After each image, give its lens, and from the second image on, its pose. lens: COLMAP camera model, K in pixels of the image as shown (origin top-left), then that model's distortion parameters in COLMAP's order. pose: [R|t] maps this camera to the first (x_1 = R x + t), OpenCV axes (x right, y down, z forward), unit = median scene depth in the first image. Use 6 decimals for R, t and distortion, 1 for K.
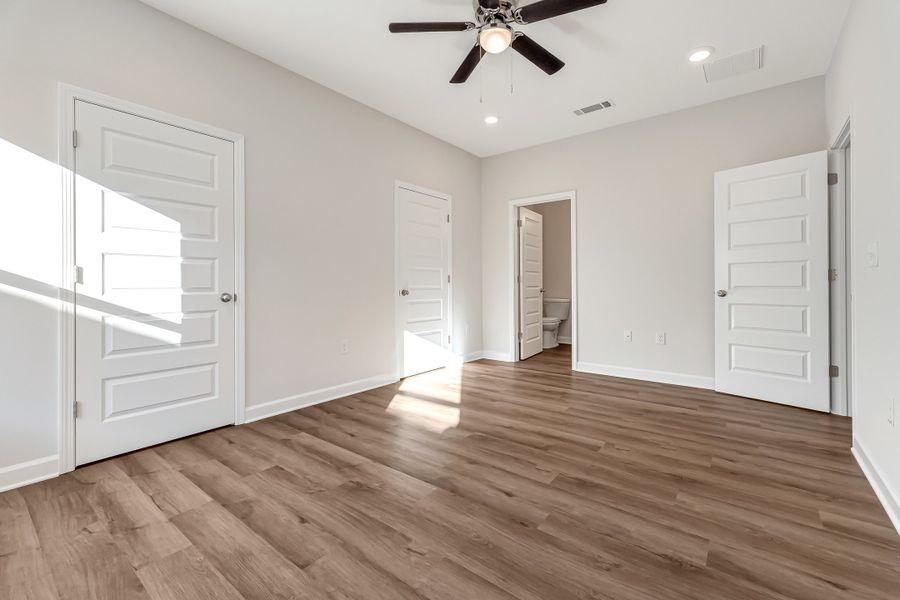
lens RADIAL K [[383.4, 0, 462.2], [0, 383.4, 290.4], [0, 0, 1]] dist [0.002658, 0.000853]
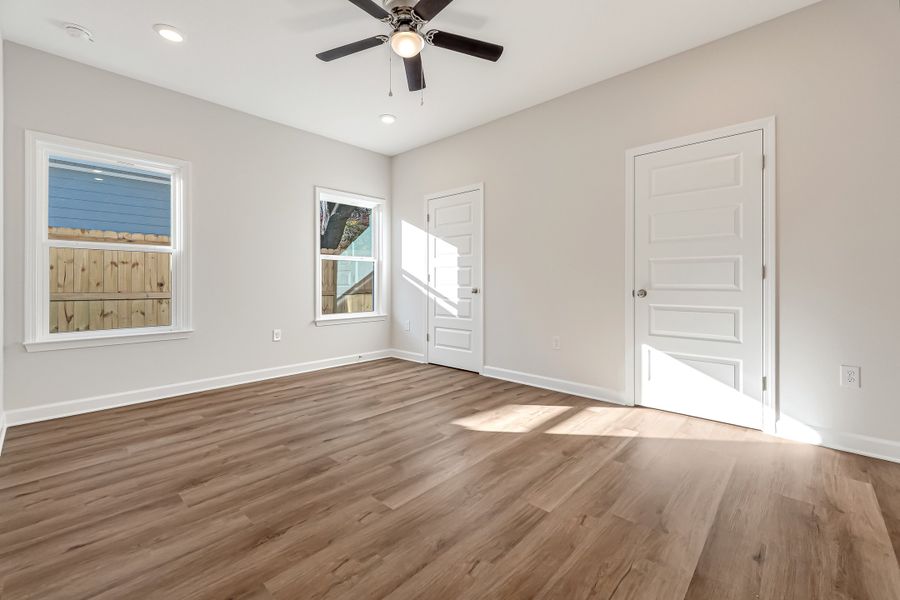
lens RADIAL K [[383.4, 0, 451.0], [0, 383.4, 283.2], [0, 0, 1]] dist [0.002658, 0.000853]
pose [[-0.099301, 0.004059, -0.995049, 1.169428], [-0.013274, 0.999897, 0.005404, -0.022182], [0.994969, 0.013745, -0.099237, 1.294333]]
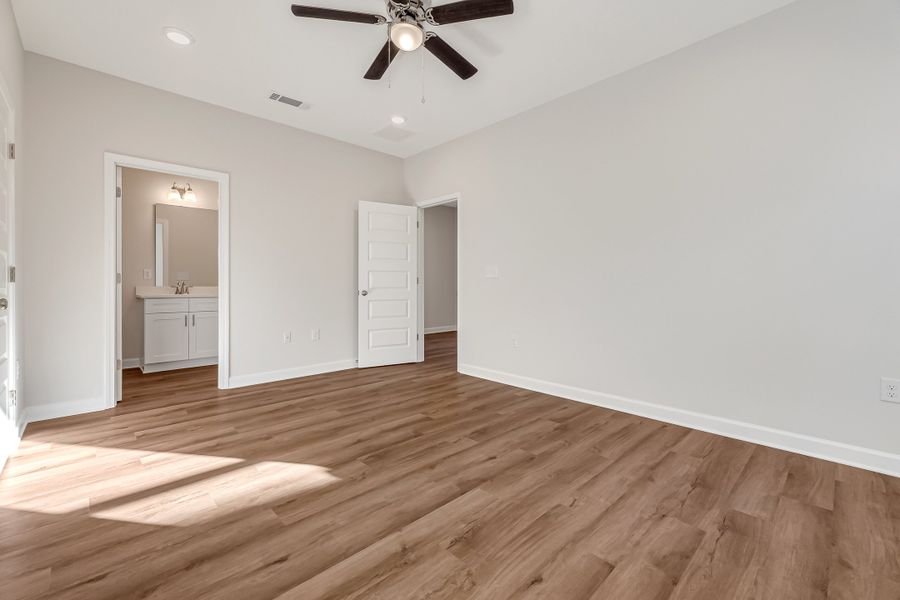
lens RADIAL K [[383.4, 0, 451.3], [0, 383.4, 286.6], [0, 0, 1]] dist [0.002658, 0.000853]
pose [[0.157216, 0.001063, 0.987564, -0.917399], [0.014497, 0.999889, -0.003384, -0.007333], [-0.987458, 0.014849, 0.157183, 0.776984]]
